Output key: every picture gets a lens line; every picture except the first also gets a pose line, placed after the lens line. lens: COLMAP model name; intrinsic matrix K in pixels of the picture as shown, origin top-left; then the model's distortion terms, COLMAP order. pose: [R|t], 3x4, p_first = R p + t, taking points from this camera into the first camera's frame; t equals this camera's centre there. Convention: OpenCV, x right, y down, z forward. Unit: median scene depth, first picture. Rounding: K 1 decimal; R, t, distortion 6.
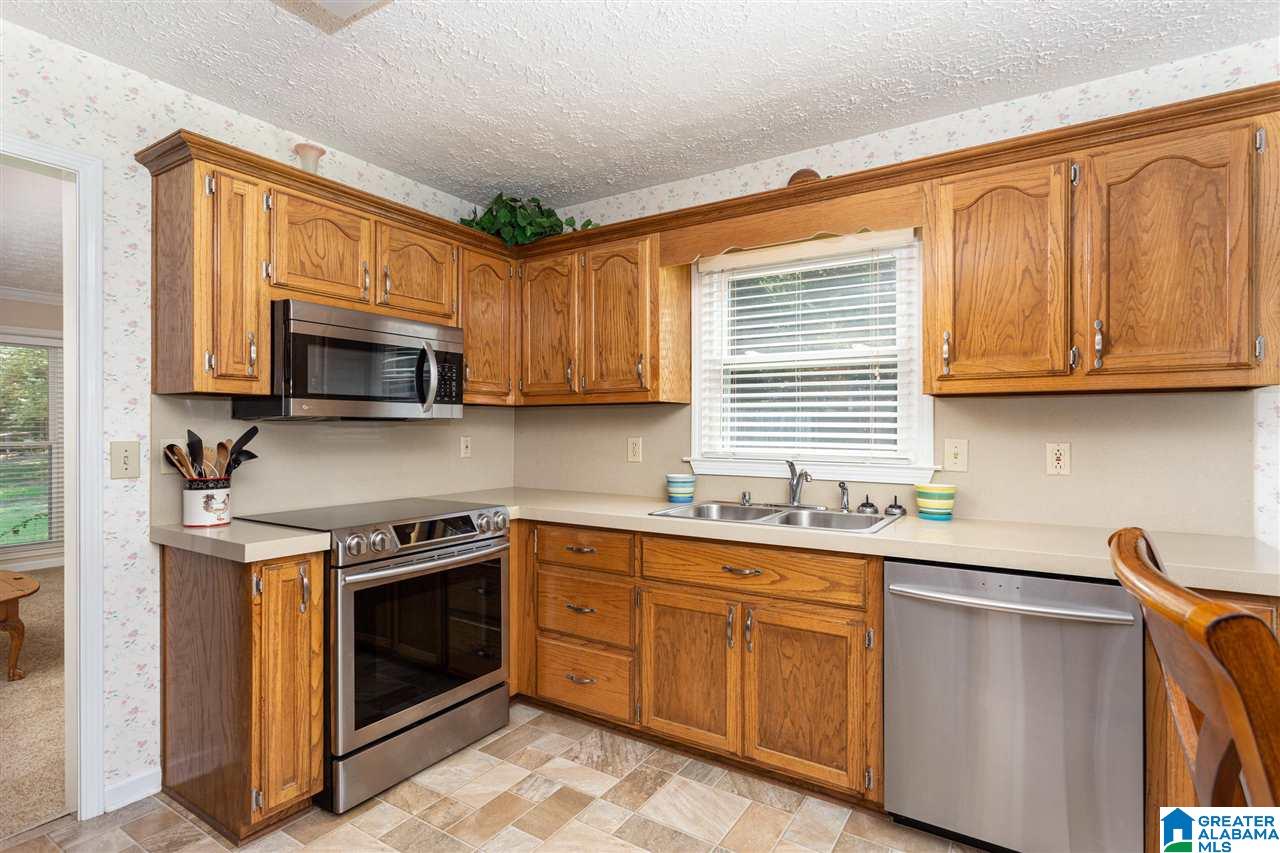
lens RADIAL K [[643.5, 0, 640.0], [0, 643.5, 426.5], [0, 0, 1]] dist [-0.000087, 0.000236]
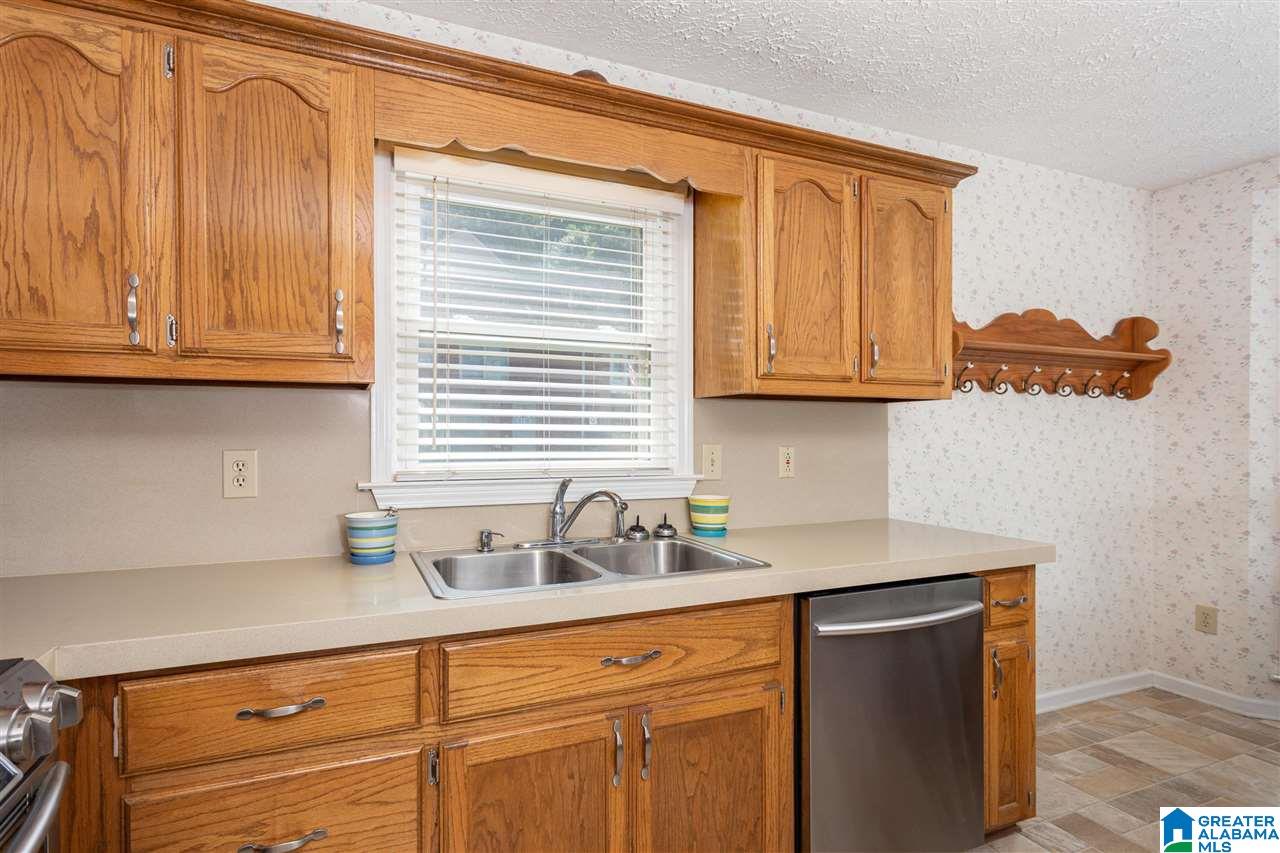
lens RADIAL K [[673.2, 0, 640.0], [0, 673.2, 426.5], [0, 0, 1]] dist [-0.000424, 0.000103]
pose [[0.558850, 0.004490, 0.829256, -0.363782], [-0.004952, 0.999986, -0.002077, -0.003145], [-0.829254, -0.002946, 0.558864, 0.578778]]
